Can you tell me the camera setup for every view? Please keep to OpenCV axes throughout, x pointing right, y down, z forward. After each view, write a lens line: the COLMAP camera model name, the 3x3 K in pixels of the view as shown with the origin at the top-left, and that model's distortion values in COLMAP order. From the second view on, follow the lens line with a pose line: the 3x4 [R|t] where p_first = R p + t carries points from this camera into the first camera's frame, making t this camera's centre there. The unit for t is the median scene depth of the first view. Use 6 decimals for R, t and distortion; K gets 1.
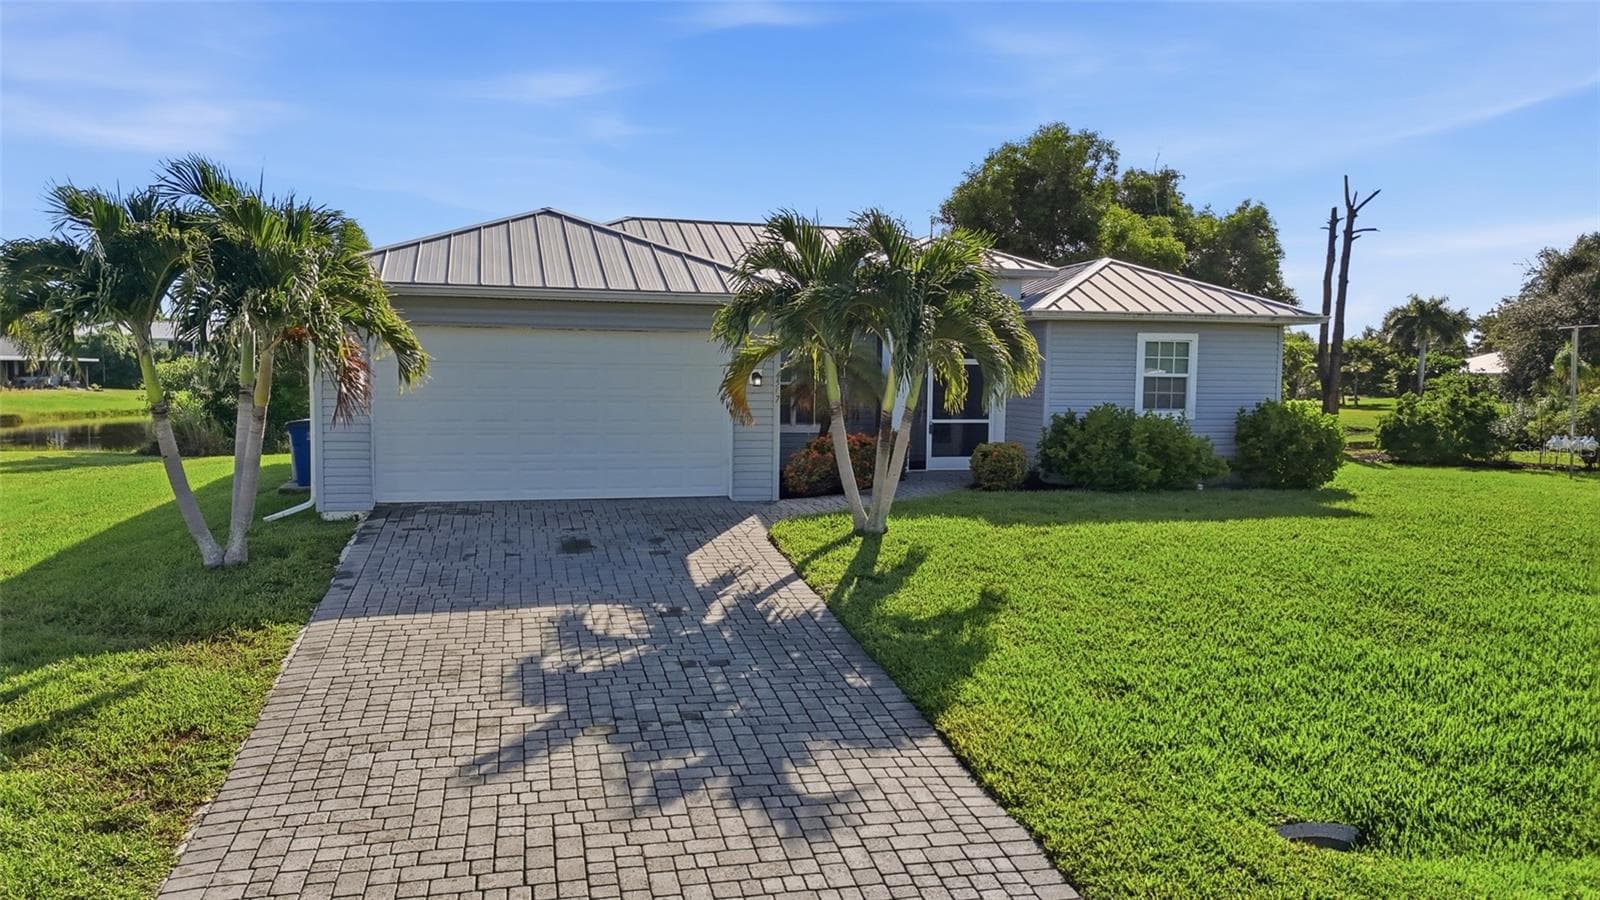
lens RADIAL K [[1173.5, 0, 809.4], [0, 1173.5, 452.4], [0, 0, 1]] dist [0.061494, -0.055262]
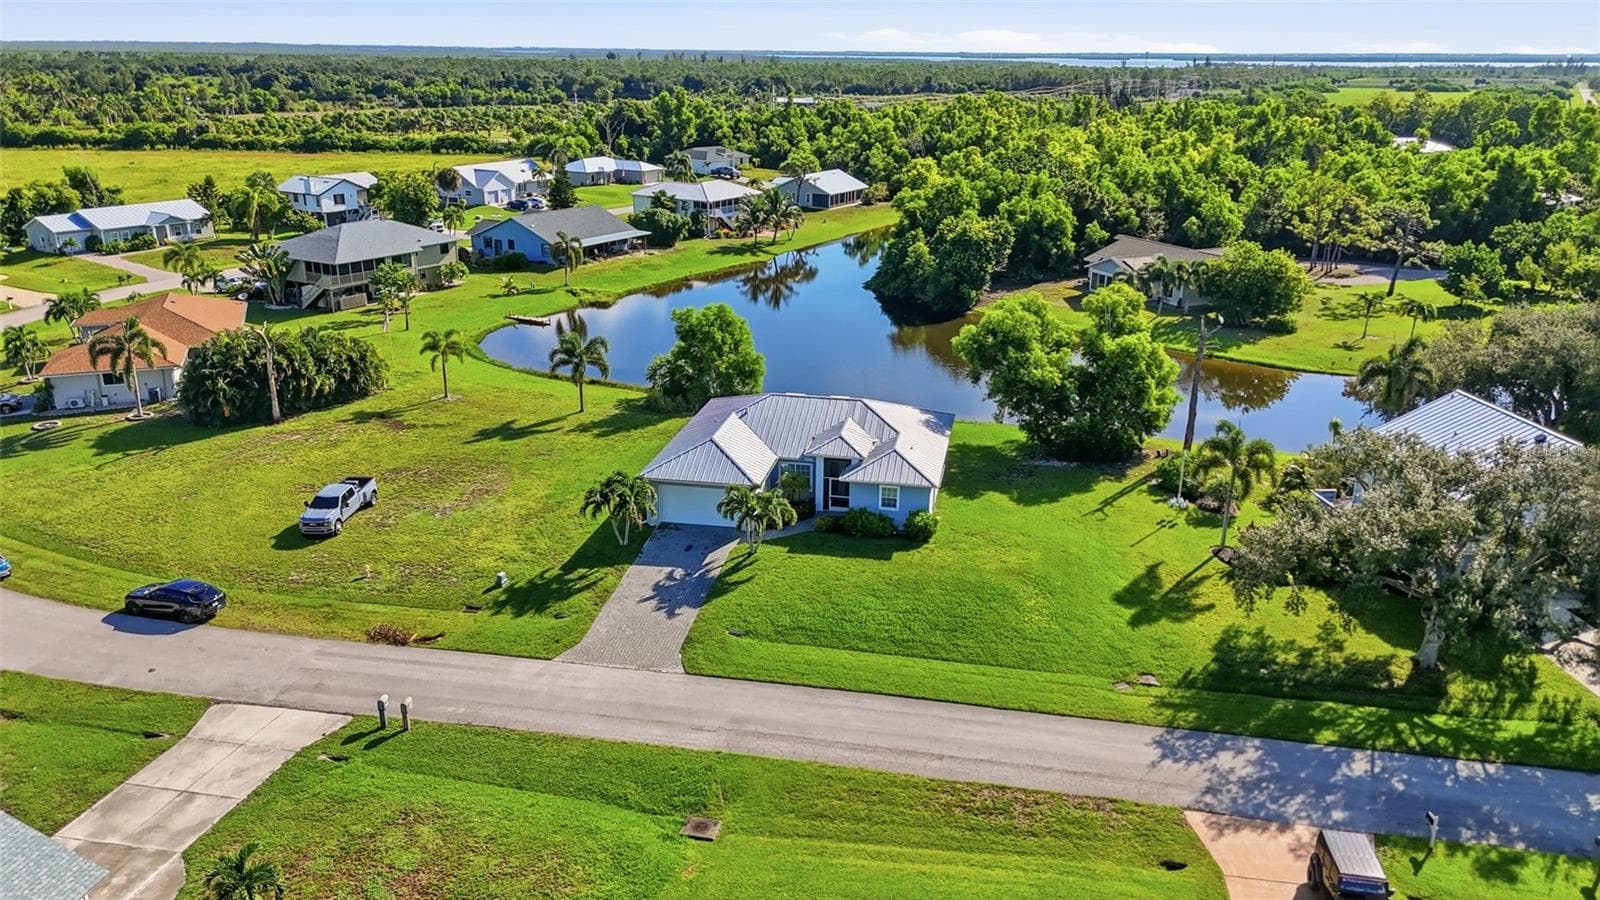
lens RADIAL K [[1173.5, 0, 810.8], [0, 1173.5, 451.4], [0, 0, 1]] dist [0.061494, -0.055262]
pose [[0.906690, 0.135123, -0.399569, 2.204730], [-0.030797, 0.965978, 0.256782, -1.613491], [0.420672, -0.220516, 0.880004, -3.030110]]
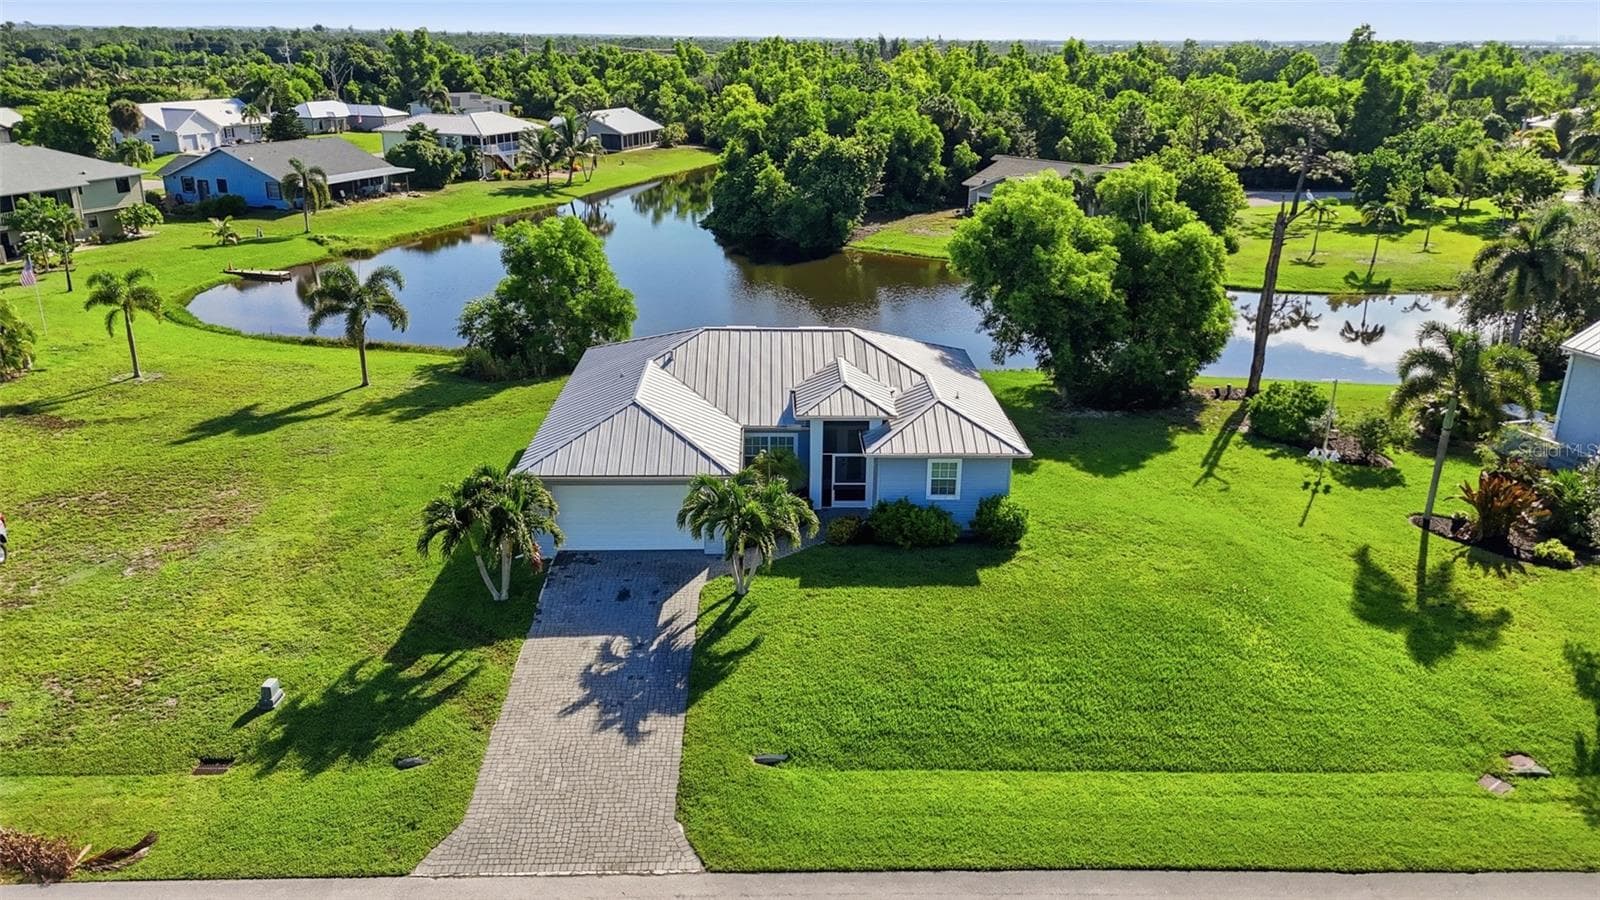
lens RADIAL K [[1173.5, 0, 808.8], [0, 1173.5, 449.9], [0, 0, 1]] dist [0.061494, -0.055262]
pose [[0.975736, 0.073579, -0.206218, 0.772623], [-0.017247, 0.964746, 0.262616, -0.992318], [0.218271, -0.252687, 0.942606, -1.397084]]
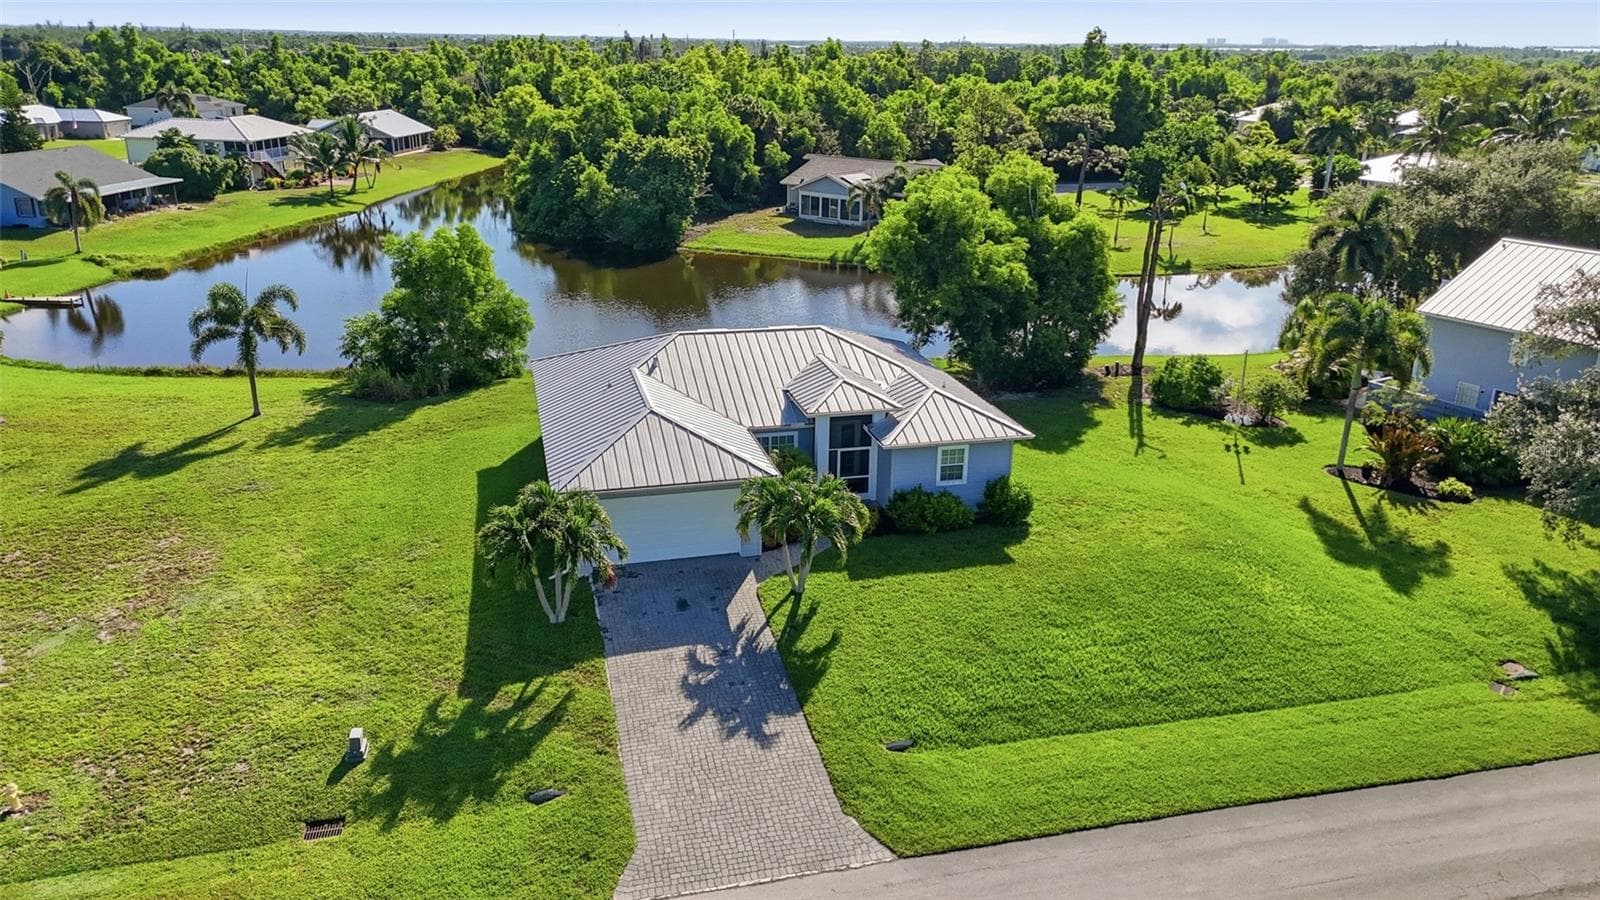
lens RADIAL K [[1173.5, 0, 807.0], [0, 1173.5, 446.6], [0, 0, 1]] dist [0.061494, -0.055262]
pose [[0.999982, 0.001919, 0.005639, 0.064170], [-0.003311, 0.966029, 0.258411, -0.992028], [-0.004952, -0.258425, 0.966019, -1.520723]]
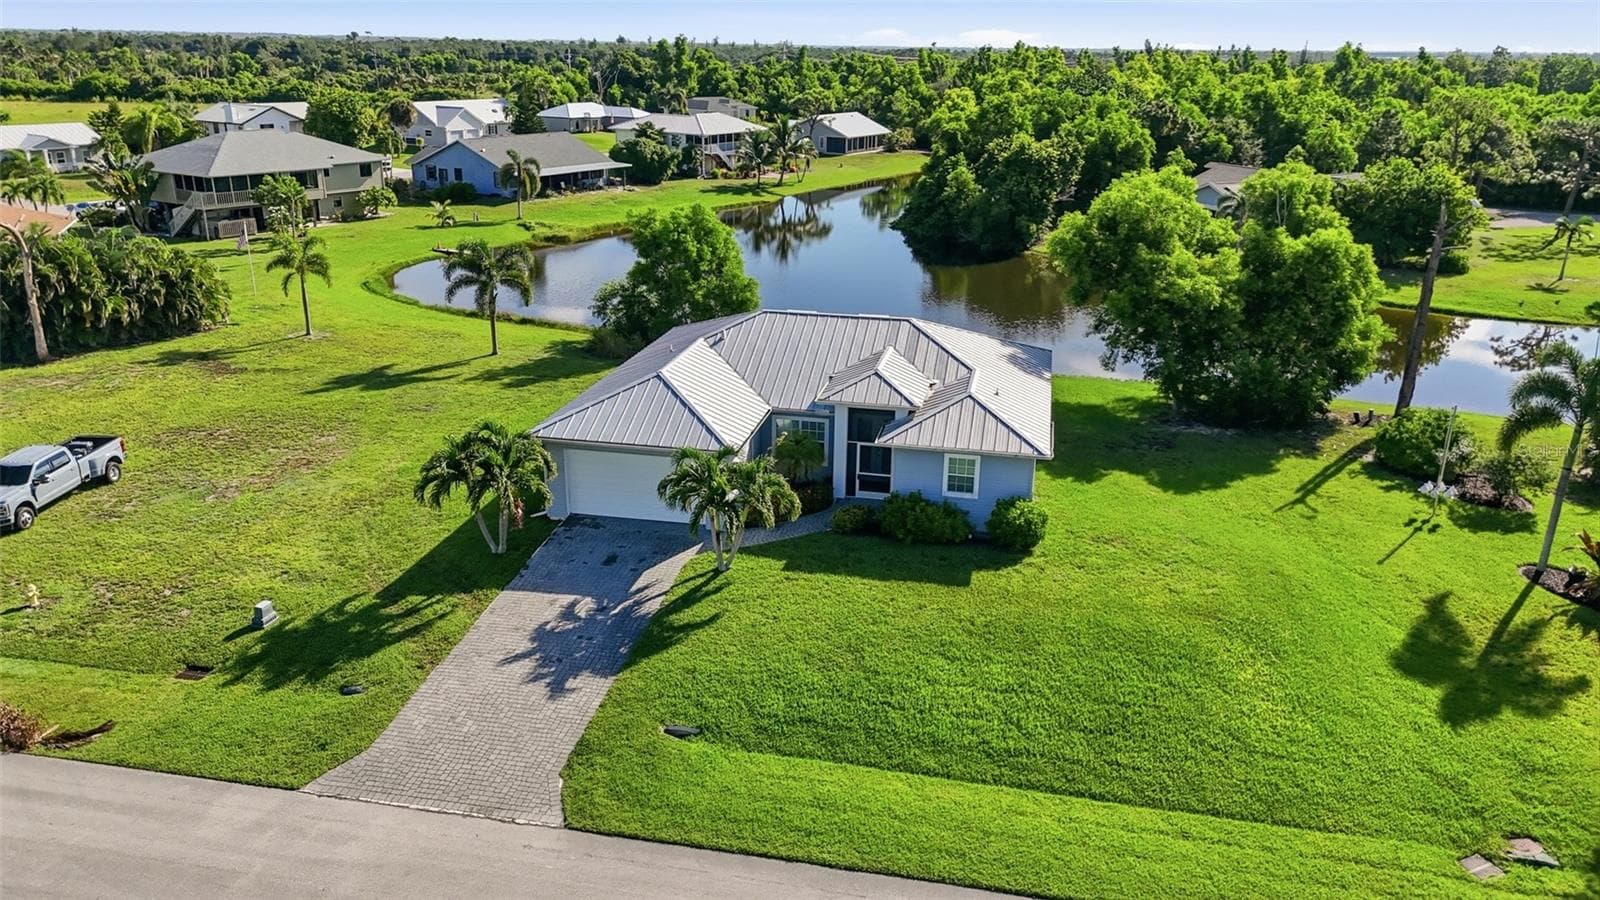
lens RADIAL K [[1173.5, 0, 809.6], [0, 1173.5, 454.8], [0, 0, 1]] dist [0.061494, -0.055262]
pose [[0.901476, 0.146229, -0.407379, 1.345864], [-0.037511, 0.964055, 0.263042, -0.925612], [0.431200, -0.221845, 0.874558, -1.159819]]
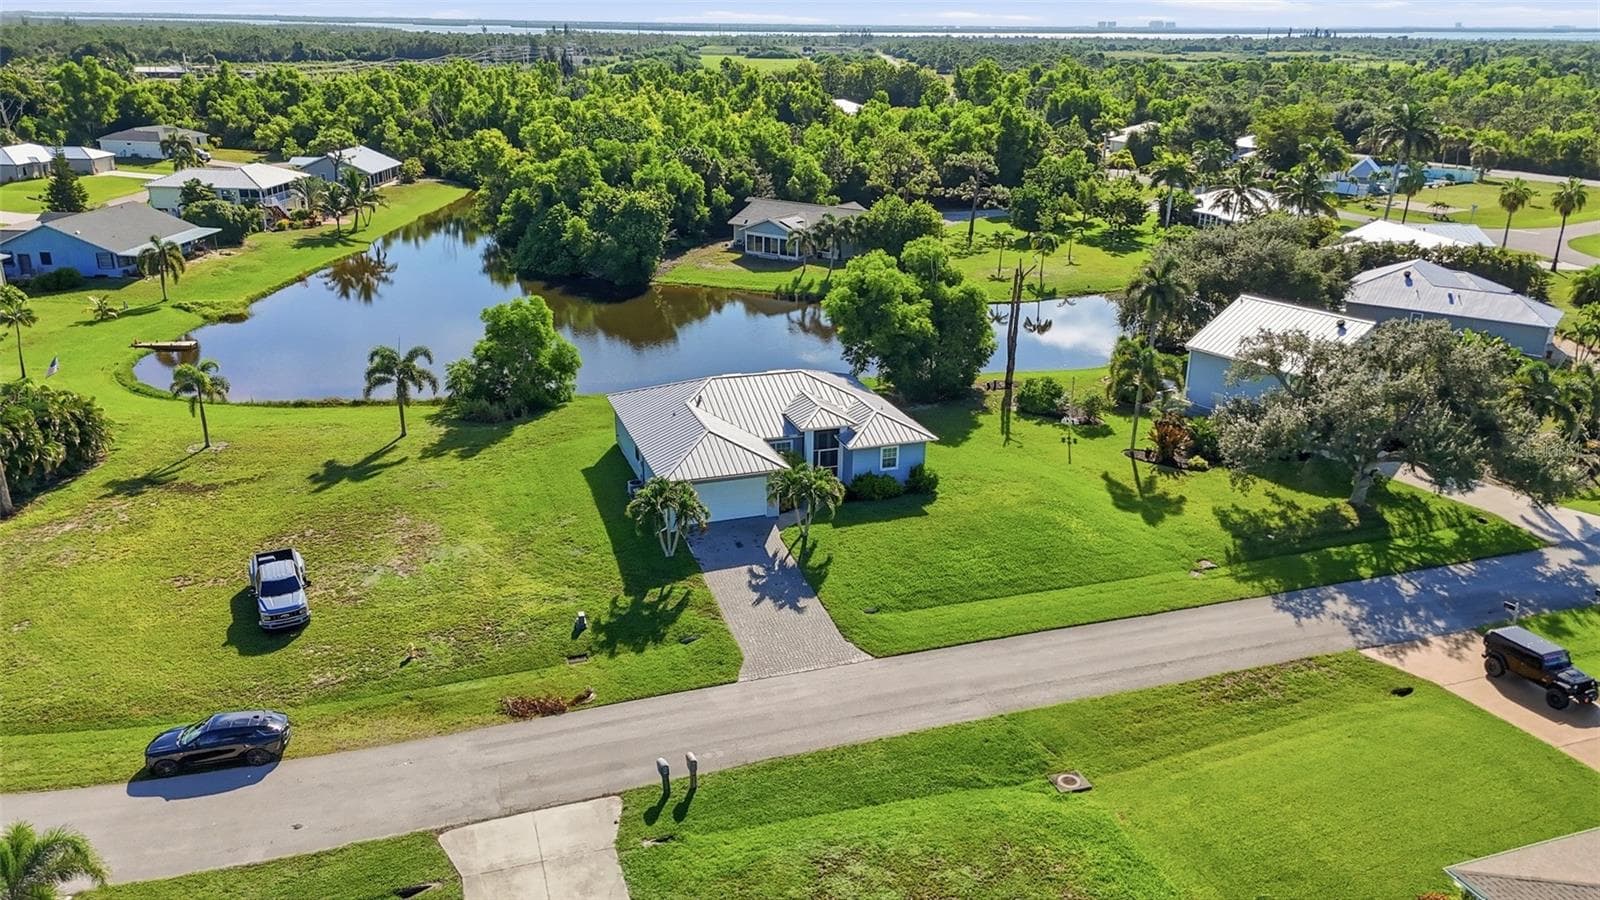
lens RADIAL K [[1173.5, 0, 806.2], [0, 1173.5, 446.1], [0, 0, 1]] dist [0.061494, -0.055262]
pose [[0.996373, -0.026656, 0.080813, -0.316524], [0.003793, 0.962640, 0.270758, -1.591299], [-0.085011, -0.269470, 0.959249, -3.432773]]
